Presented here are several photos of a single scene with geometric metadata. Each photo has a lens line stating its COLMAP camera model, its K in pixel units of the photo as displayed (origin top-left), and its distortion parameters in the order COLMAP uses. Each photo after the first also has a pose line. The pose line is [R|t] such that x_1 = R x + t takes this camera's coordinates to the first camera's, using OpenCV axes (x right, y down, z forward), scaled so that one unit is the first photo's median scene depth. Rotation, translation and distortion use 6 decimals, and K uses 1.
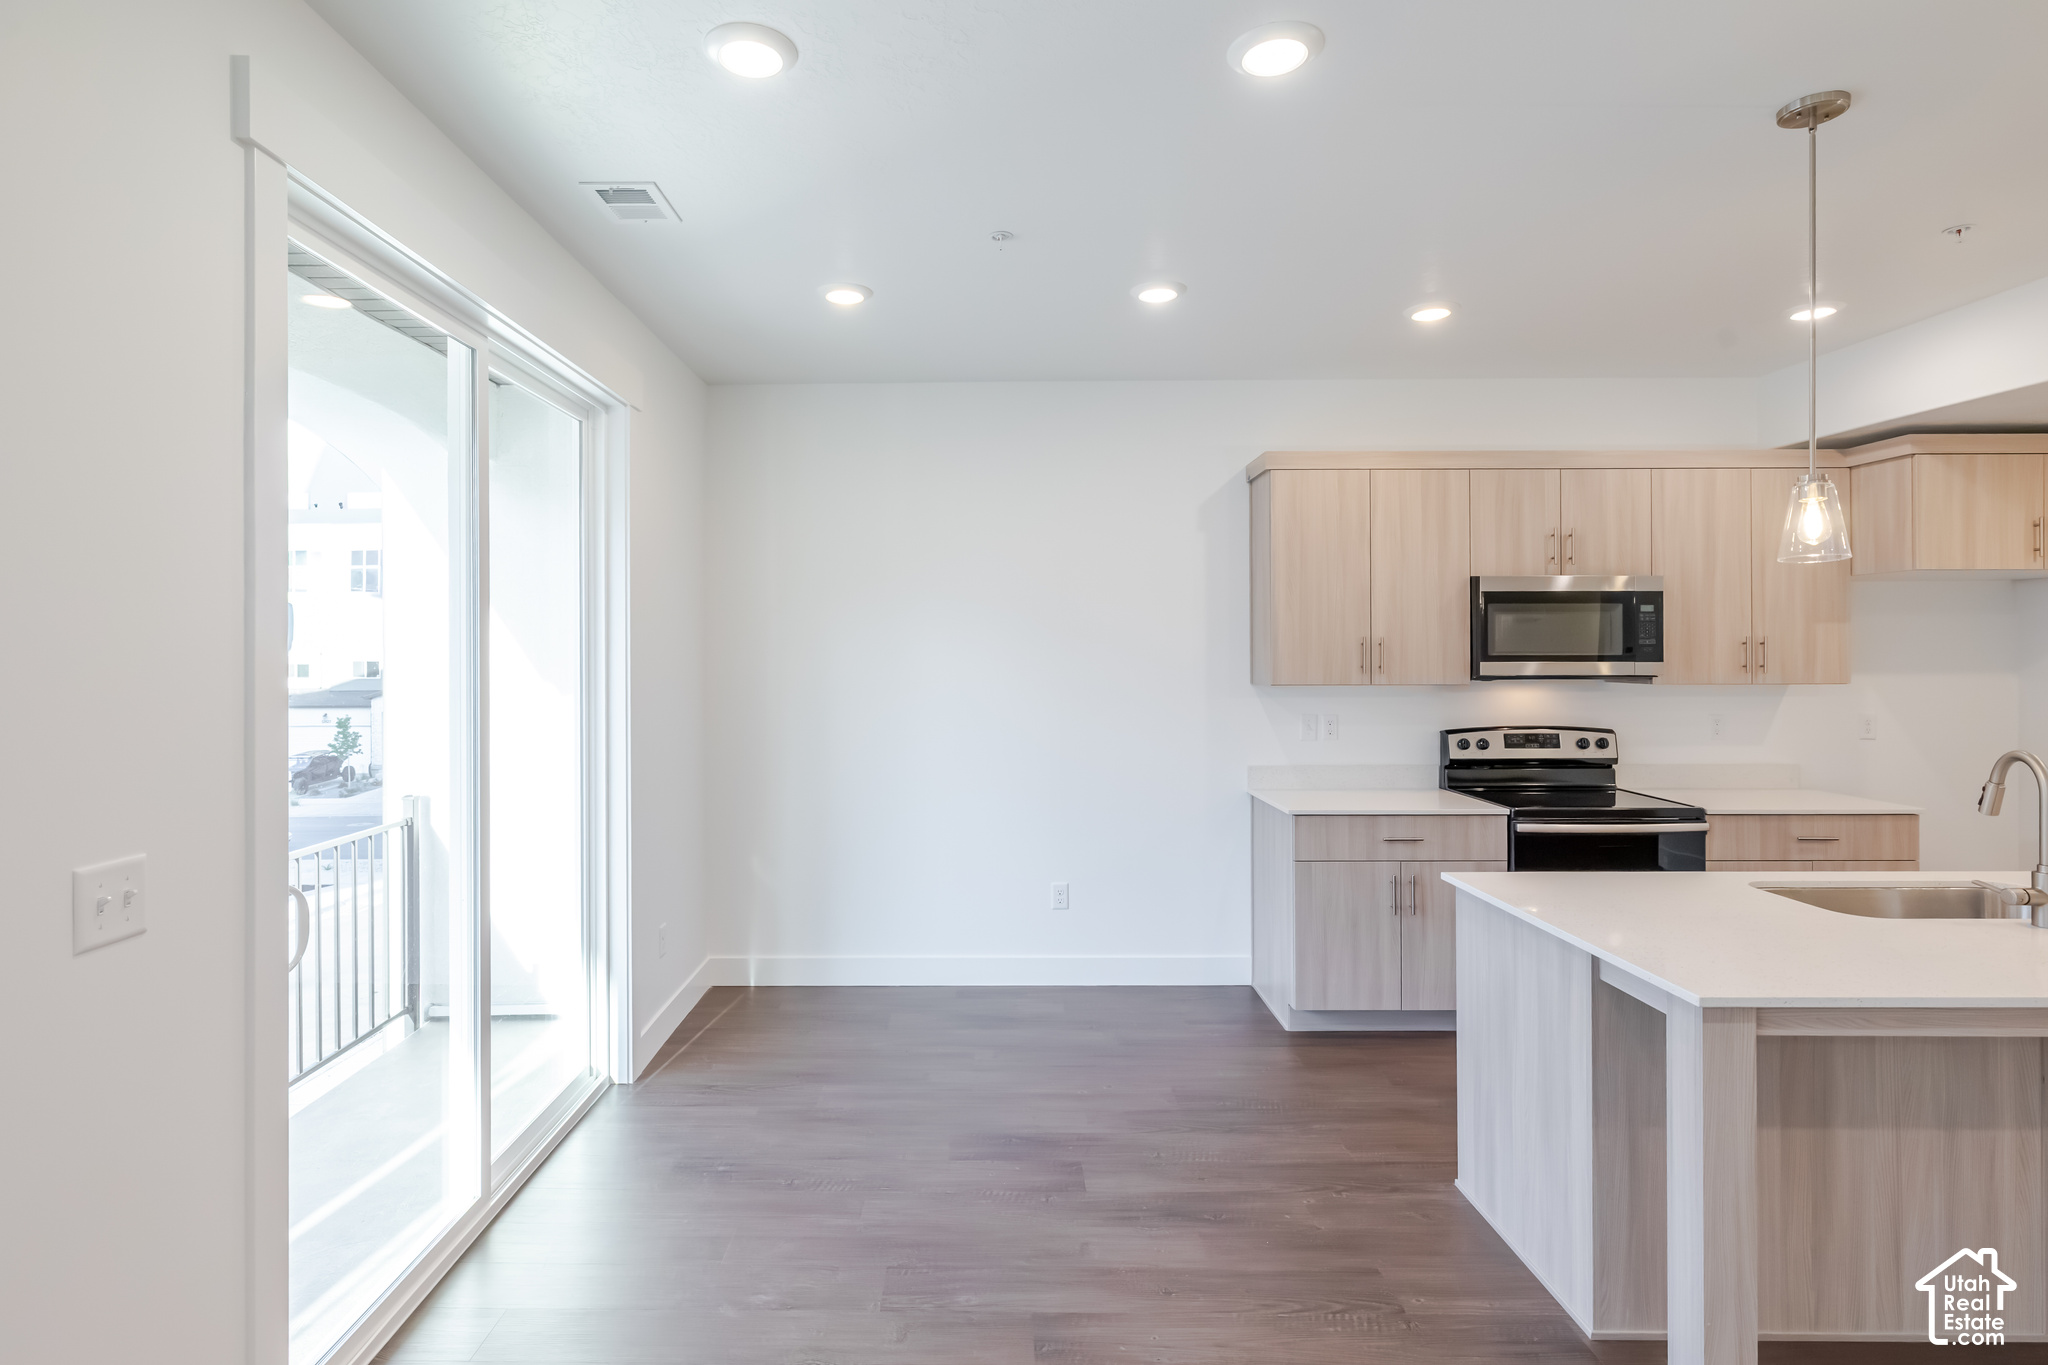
lens RADIAL K [[1034.2, 0, 975.8], [0, 1034.2, 652.4], [0, 0, 1]] dist [0.000335, 0.001461]
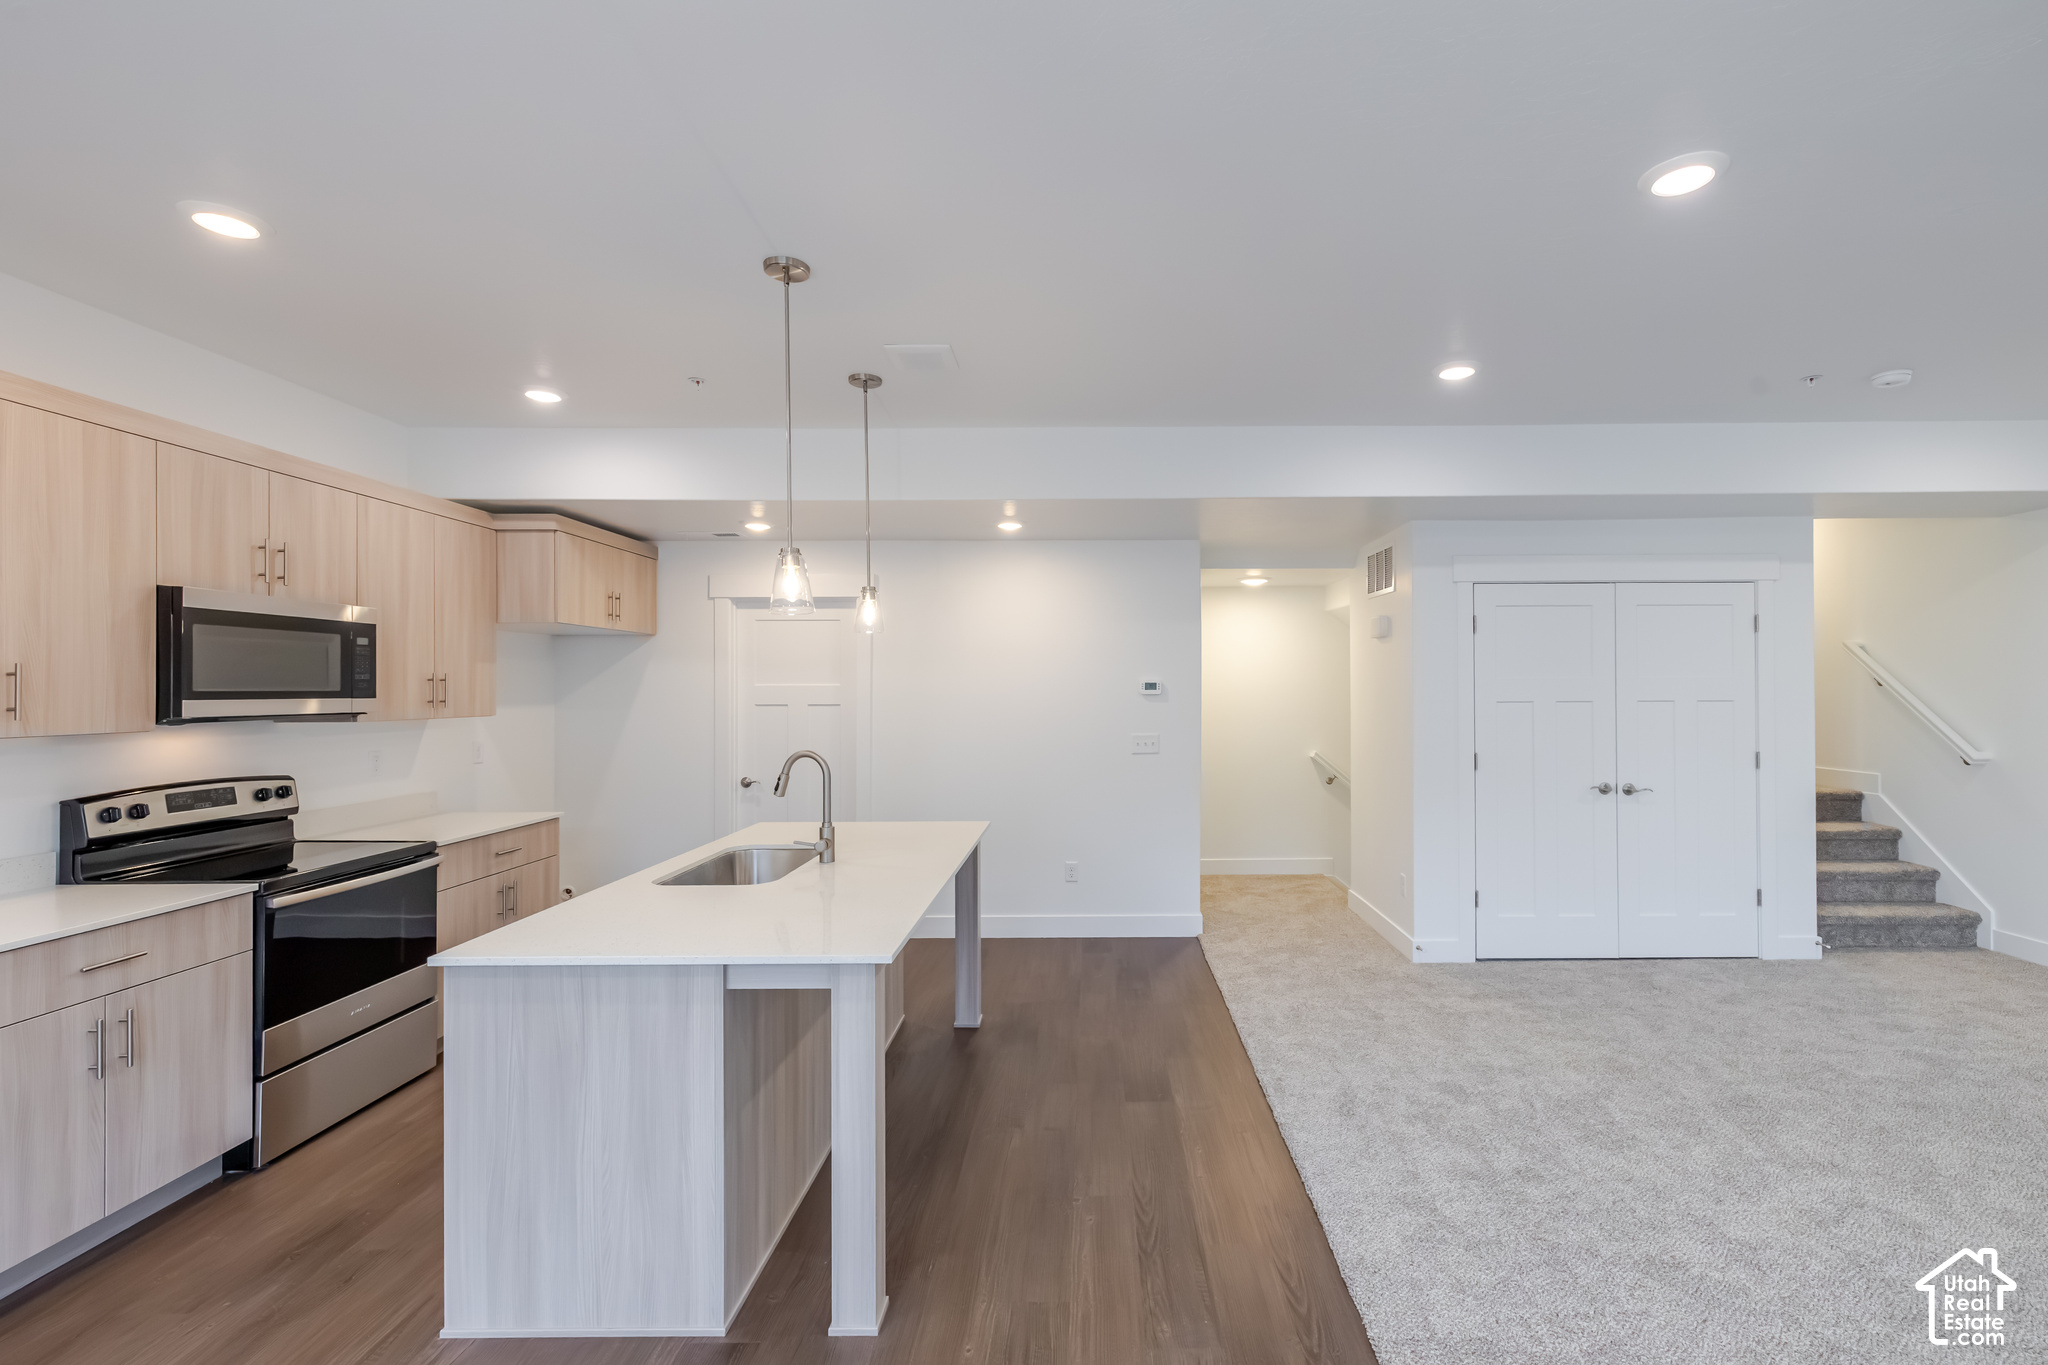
lens RADIAL K [[887.1, 0, 1098.8], [0, 887.1, 685.4], [0, 0, 1]] dist [0.003210, -0.000640]
pose [[-0.014007, 0.006502, 0.999881, -0.171880], [0.005049, 0.999967, -0.006432, 0.006198], [-0.999889, 0.004958, -0.014040, 0.343271]]
